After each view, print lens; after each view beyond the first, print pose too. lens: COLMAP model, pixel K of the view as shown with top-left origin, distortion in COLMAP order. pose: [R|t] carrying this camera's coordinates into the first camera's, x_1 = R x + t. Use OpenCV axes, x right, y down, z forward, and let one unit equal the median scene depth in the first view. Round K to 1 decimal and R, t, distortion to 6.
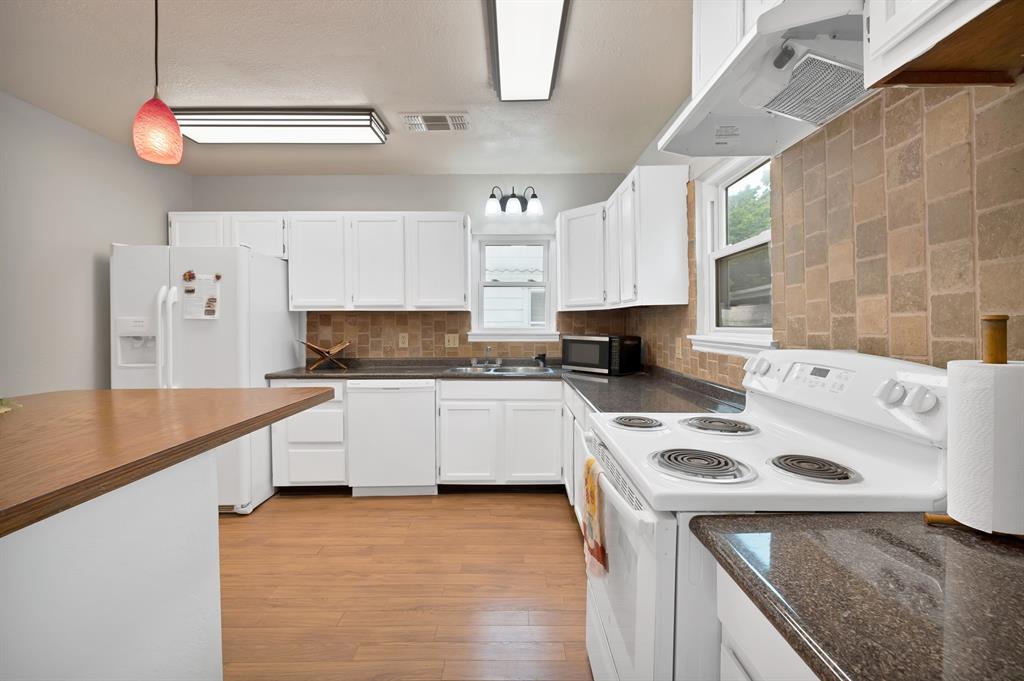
lens RADIAL K [[428.5, 0, 487.5], [0, 428.5, 337.7], [0, 0, 1]] dist [0.000507, 0.000079]
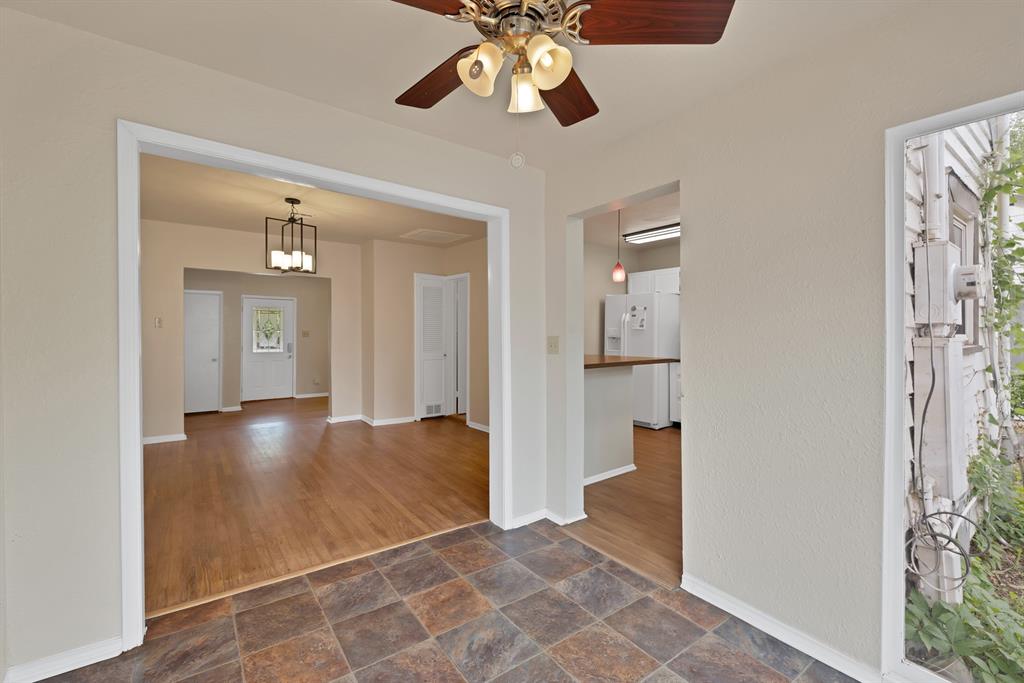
lens RADIAL K [[432.8, 0, 510.7], [0, 432.8, 332.2], [0, 0, 1]] dist [-0.000968, 0.000223]
pose [[0.594265, 0.005095, -0.804253, 0.648244], [-0.028253, 0.999495, -0.014544, 0.019540], [0.803773, 0.031365, 0.594109, -0.736885]]
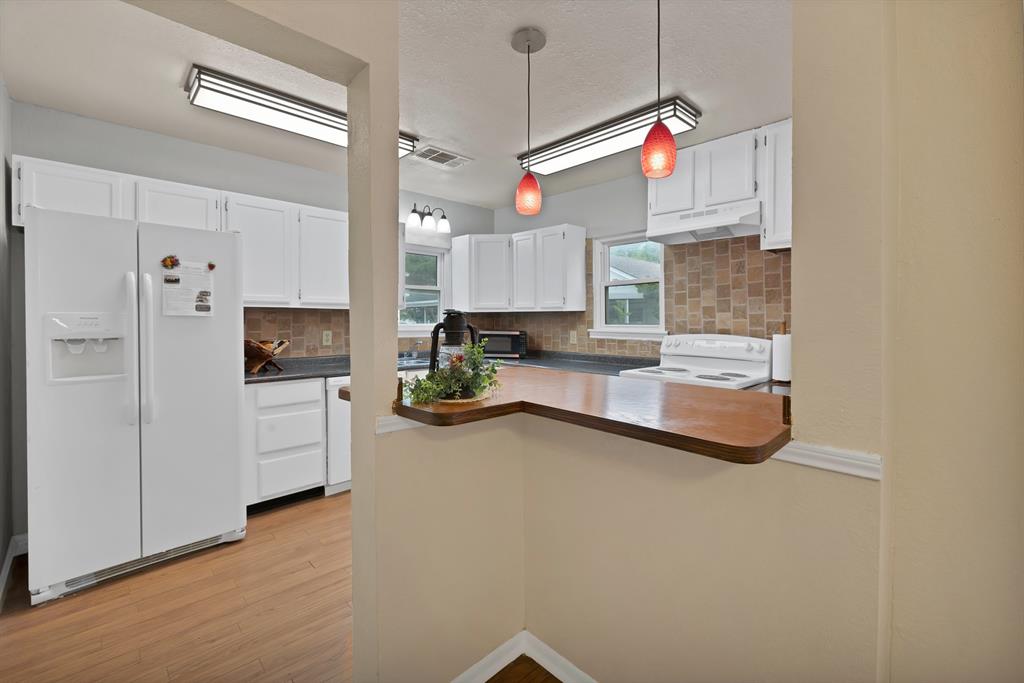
lens RADIAL K [[436.9, 0, 499.5], [0, 436.9, 329.3], [0, 0, 1]] dist [0.001077, 0.000223]
pose [[0.736469, -0.009538, 0.676404, -0.792066], [0.018096, 0.999821, -0.005605, -0.001897], [-0.676229, 0.016368, 0.736510, -0.020836]]
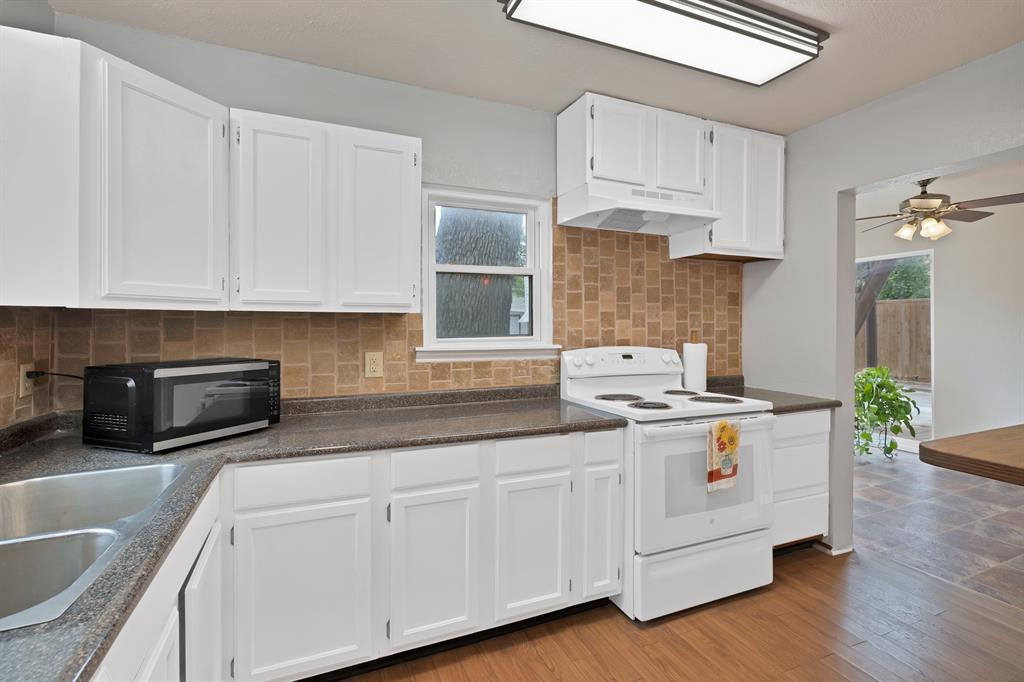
lens RADIAL K [[446.4, 0, 496.7], [0, 446.4, 327.8], [0, 0, 1]] dist [0.001431, 0.000147]
pose [[-0.384874, 0.002093, 0.922967, -0.399079], [0.036286, 0.999259, 0.012865, -0.045002], [-0.922255, 0.038442, -0.384665, 1.011850]]
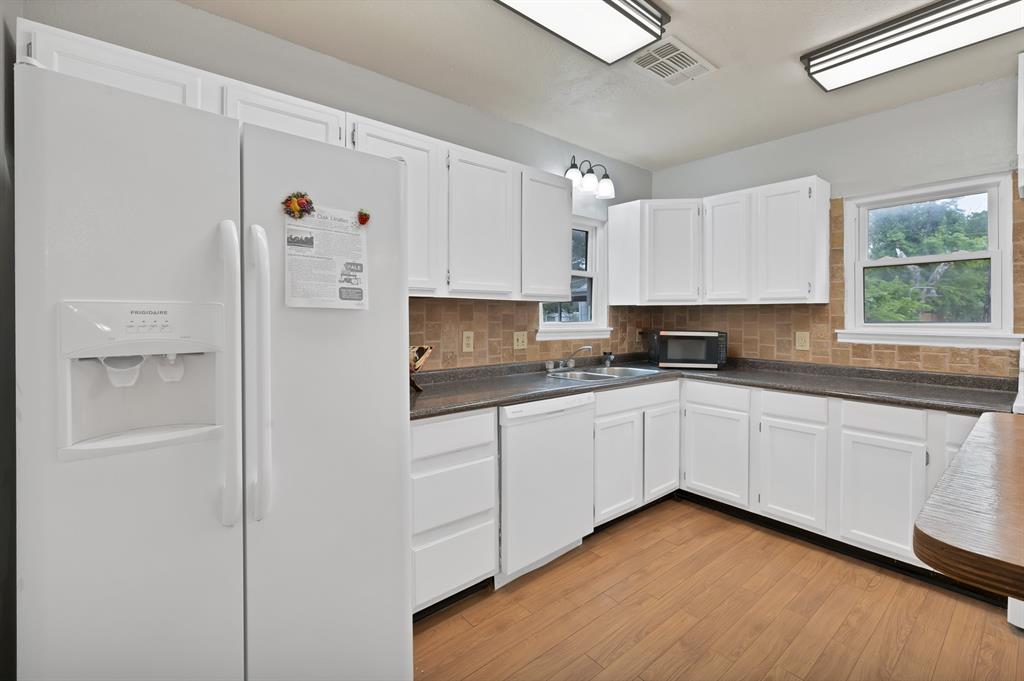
lens RADIAL K [[444.3, 0, 521.5], [0, 444.3, 323.0], [0, 0, 1]] dist [-0.000366, 0.000270]
pose [[0.766763, -0.004617, 0.641913, -0.802856], [0.015977, 0.999802, -0.011893, -0.019820], [-0.641731, 0.019375, 0.766685, 0.523556]]
